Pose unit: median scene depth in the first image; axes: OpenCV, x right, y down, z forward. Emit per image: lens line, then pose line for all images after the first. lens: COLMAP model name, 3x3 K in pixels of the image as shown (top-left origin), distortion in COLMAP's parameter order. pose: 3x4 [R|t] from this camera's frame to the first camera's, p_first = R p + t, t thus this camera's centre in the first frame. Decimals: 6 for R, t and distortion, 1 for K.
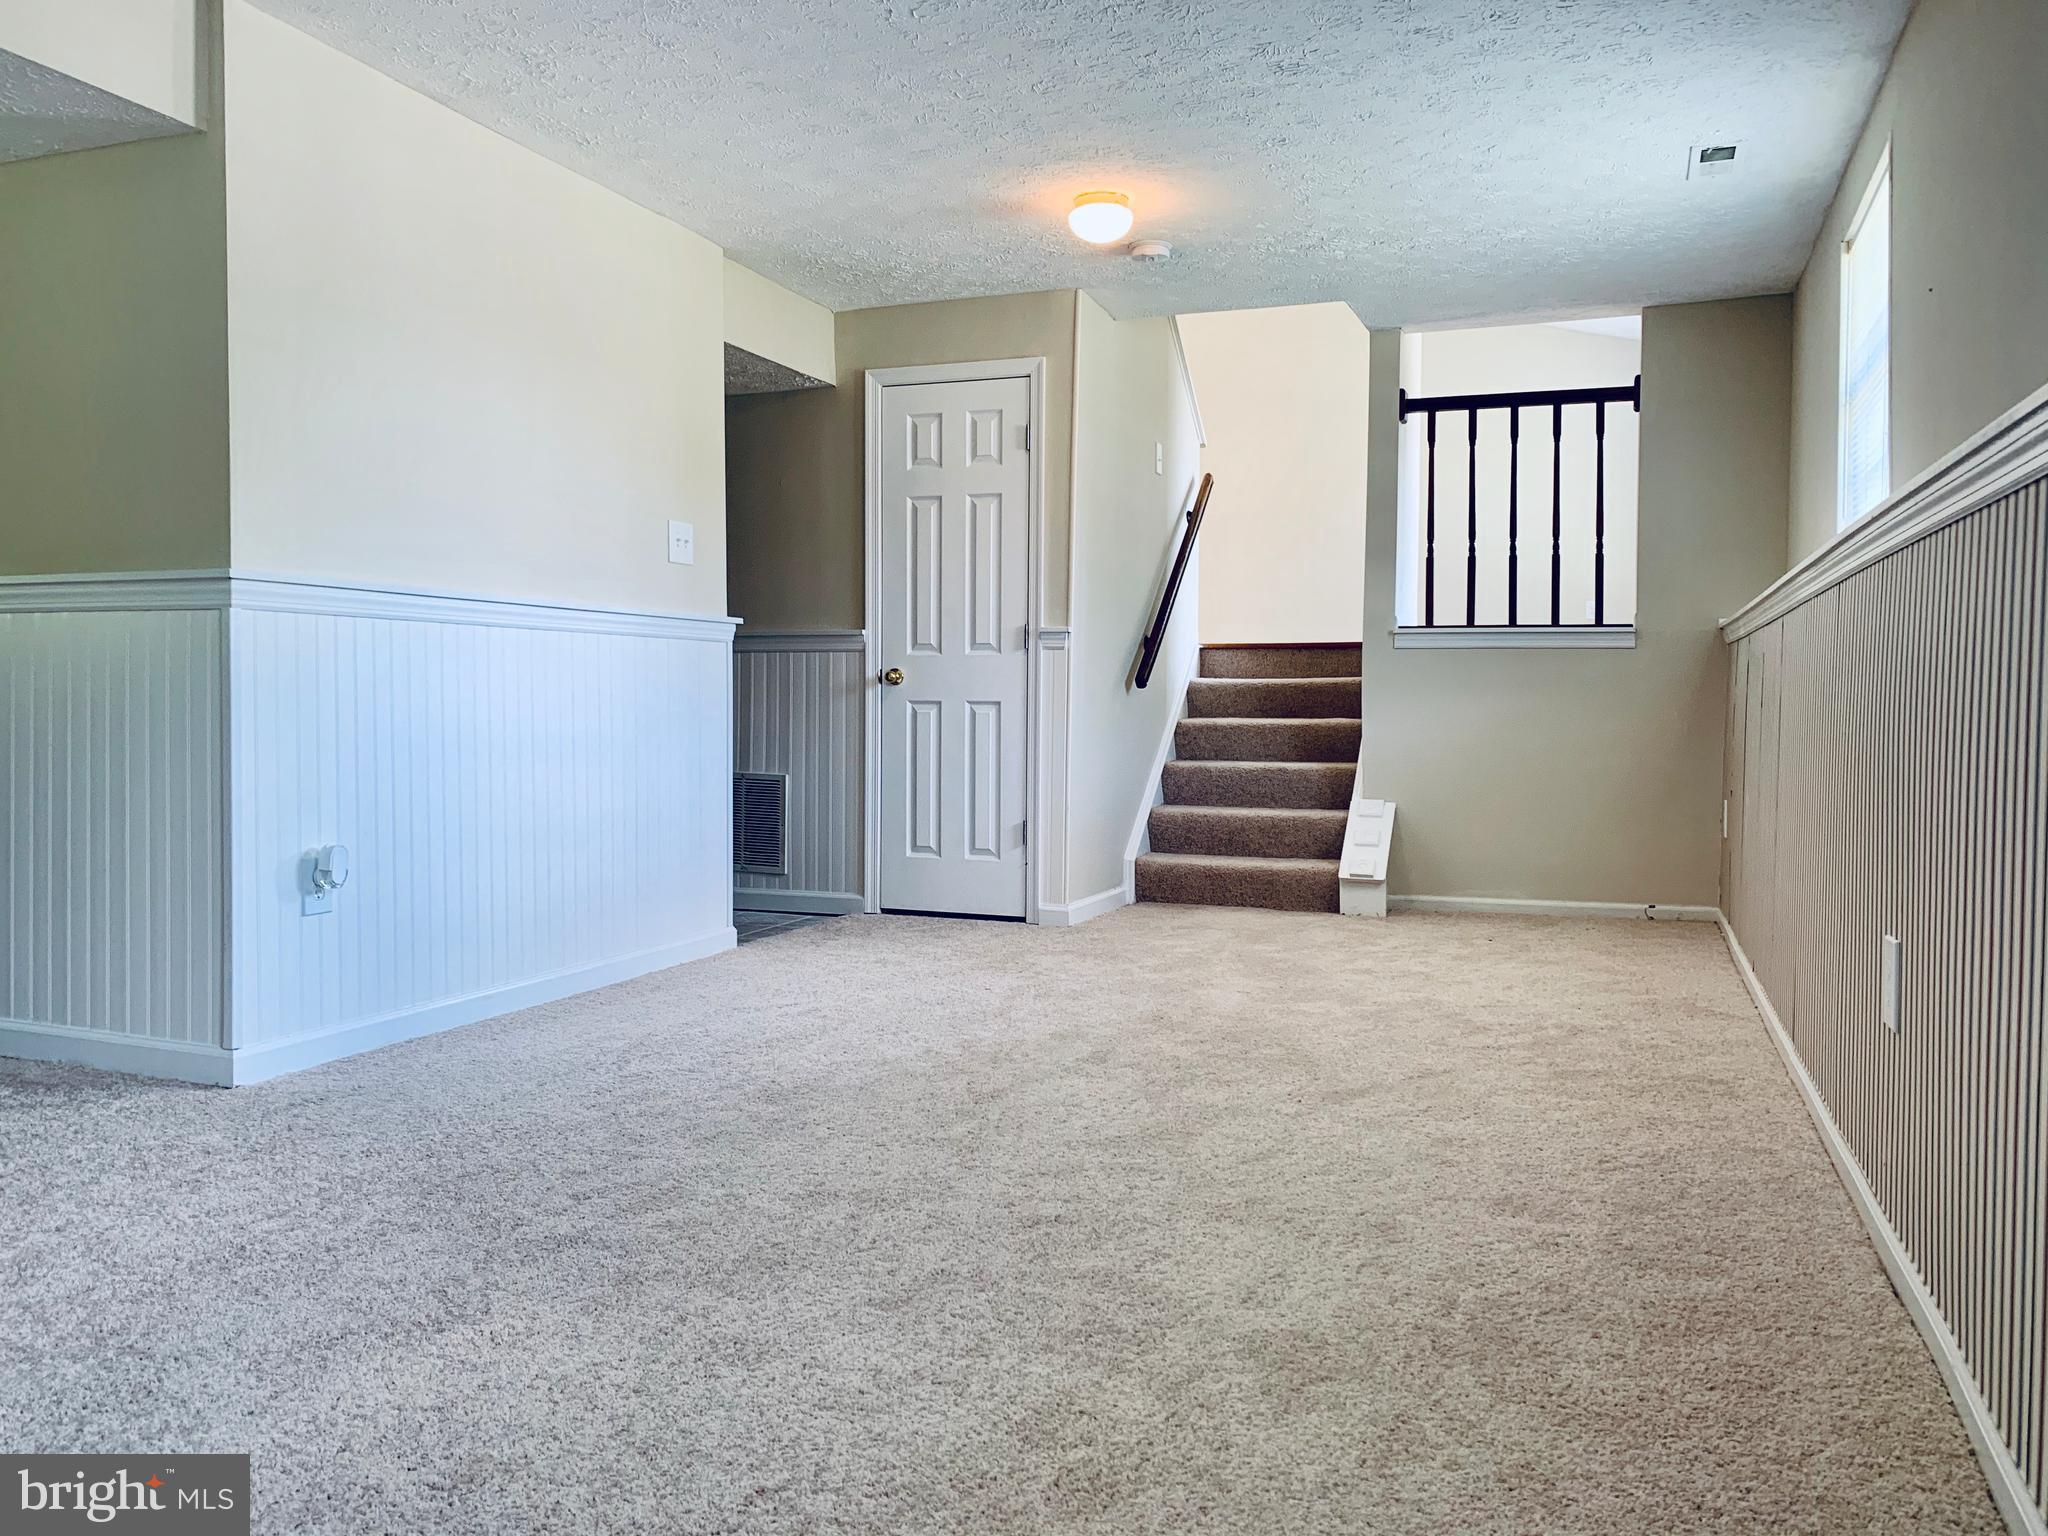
lens RADIAL K [[1573.3, 0, 1010.9], [0, 1573.3, 761.1], [0, 0, 1]] dist [0.029184, -0.028135]
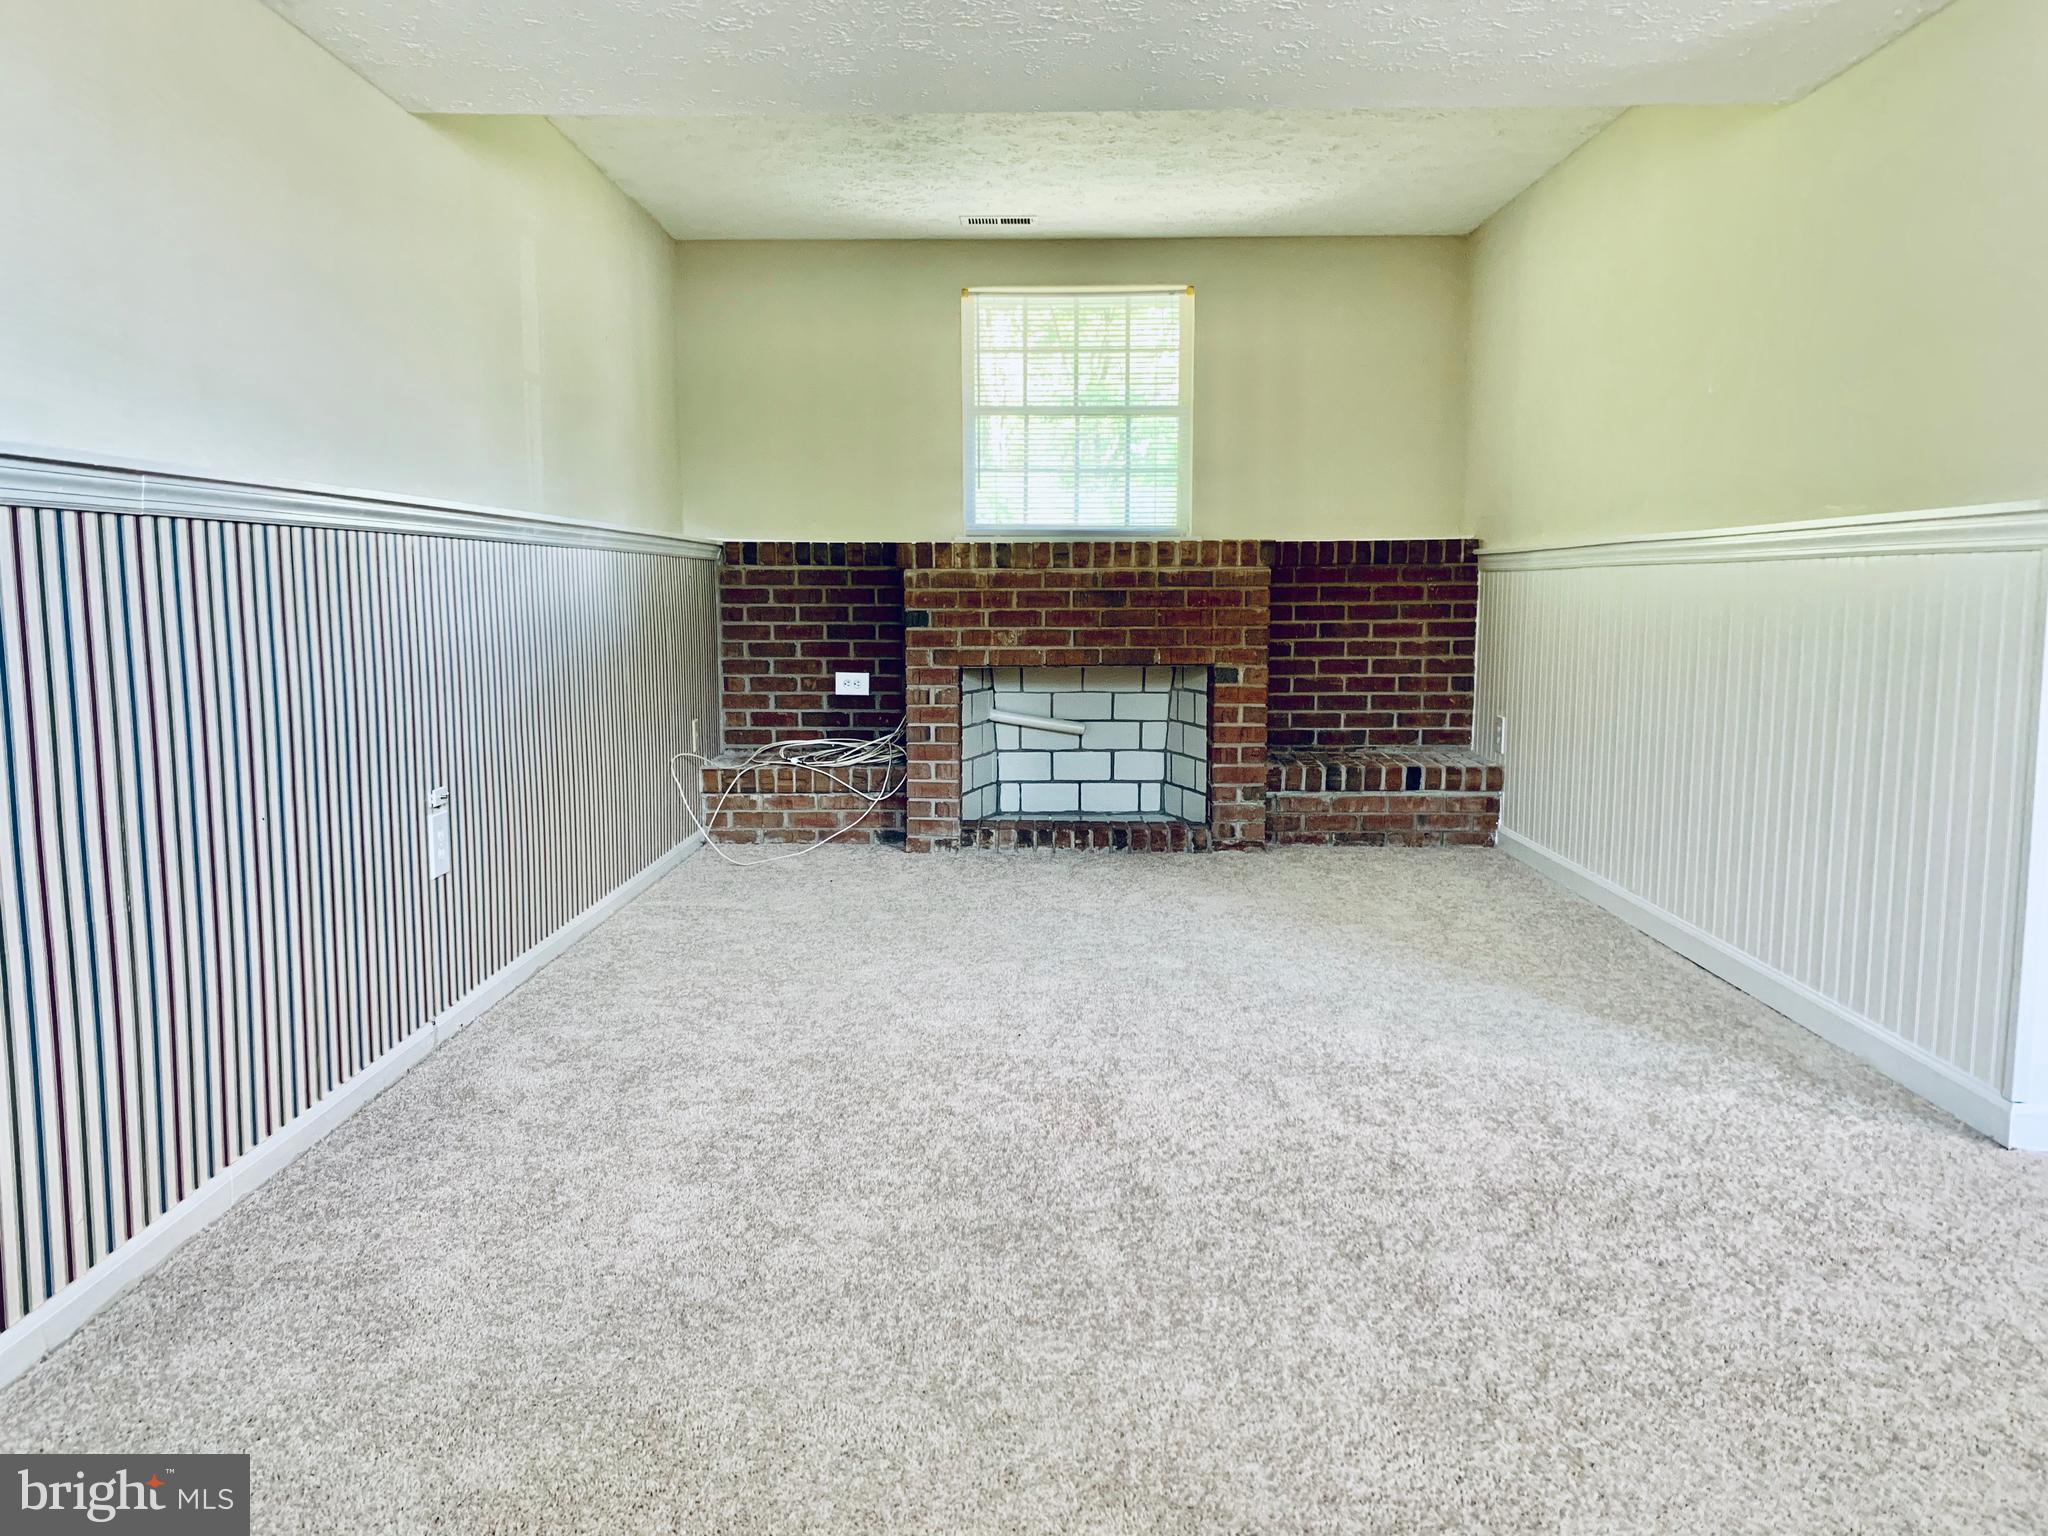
lens RADIAL K [[1573.3, 0, 1010.9], [0, 1573.3, 761.1], [0, 0, 1]] dist [0.029184, -0.028135]
pose [[0.342886, 0.101150, -0.933915, 0.056053], [-0.034350, 0.994871, 0.095140, -0.040166], [0.938749, -0.000542, 0.344602, 0.199683]]
